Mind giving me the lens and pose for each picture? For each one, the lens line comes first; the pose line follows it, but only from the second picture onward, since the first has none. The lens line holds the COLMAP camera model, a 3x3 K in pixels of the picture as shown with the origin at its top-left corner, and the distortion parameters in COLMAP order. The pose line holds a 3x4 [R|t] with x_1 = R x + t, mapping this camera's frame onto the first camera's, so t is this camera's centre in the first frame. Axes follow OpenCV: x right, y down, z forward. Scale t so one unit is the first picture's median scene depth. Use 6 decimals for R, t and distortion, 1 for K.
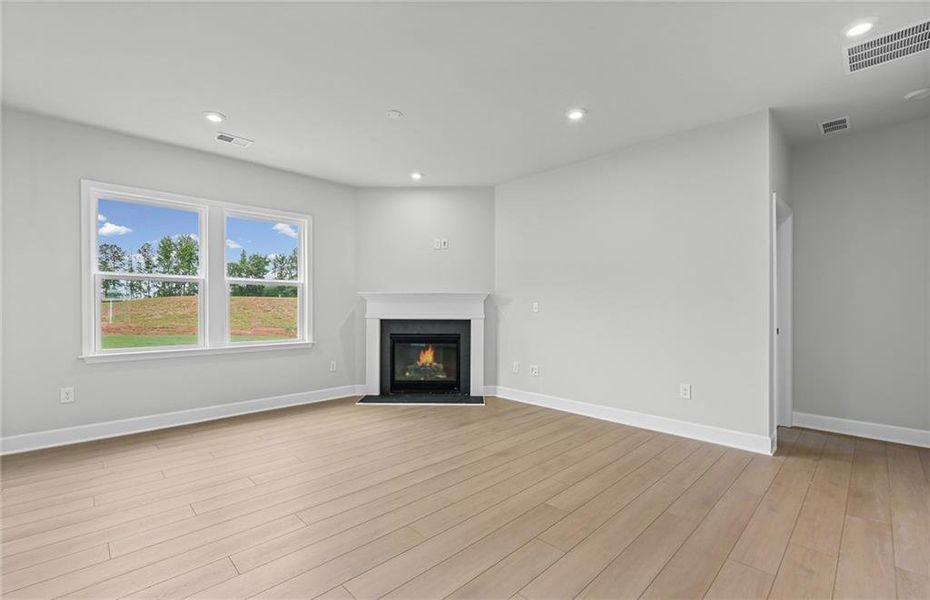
lens RADIAL K [[366.2, 0, 450.4], [0, 366.2, 302.2], [0, 0, 1]] dist [-0.000170, -0.000051]
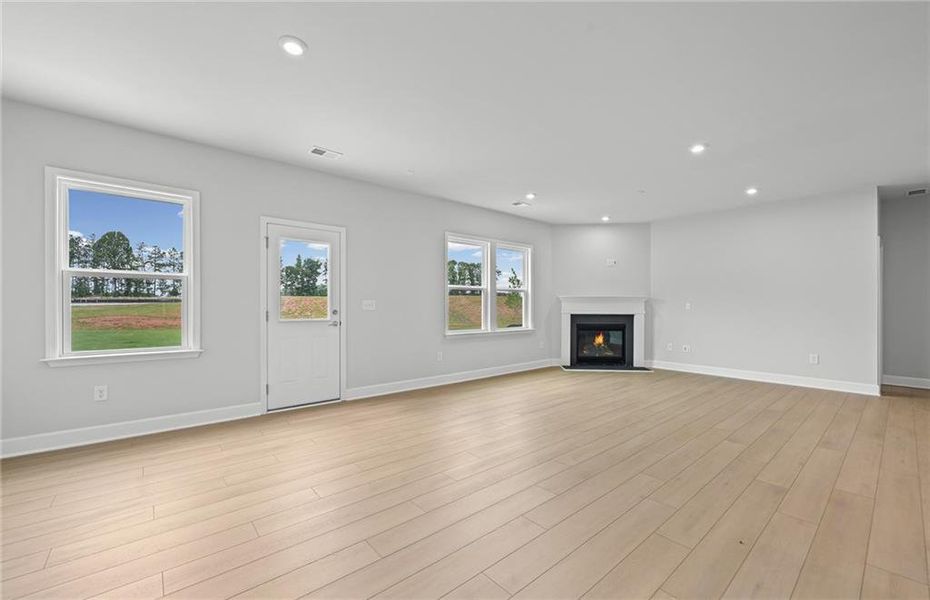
lens RADIAL K [[386.6, 0, 458.9], [0, 386.6, 308.7], [0, 0, 1]] dist [0.001243, -0.004984]
pose [[0.999927, -0.000288, -0.012082, -0.623179], [0.000545, 0.999773, 0.021295, -0.008905], [0.012073, -0.021300, 0.999700, -0.557707]]
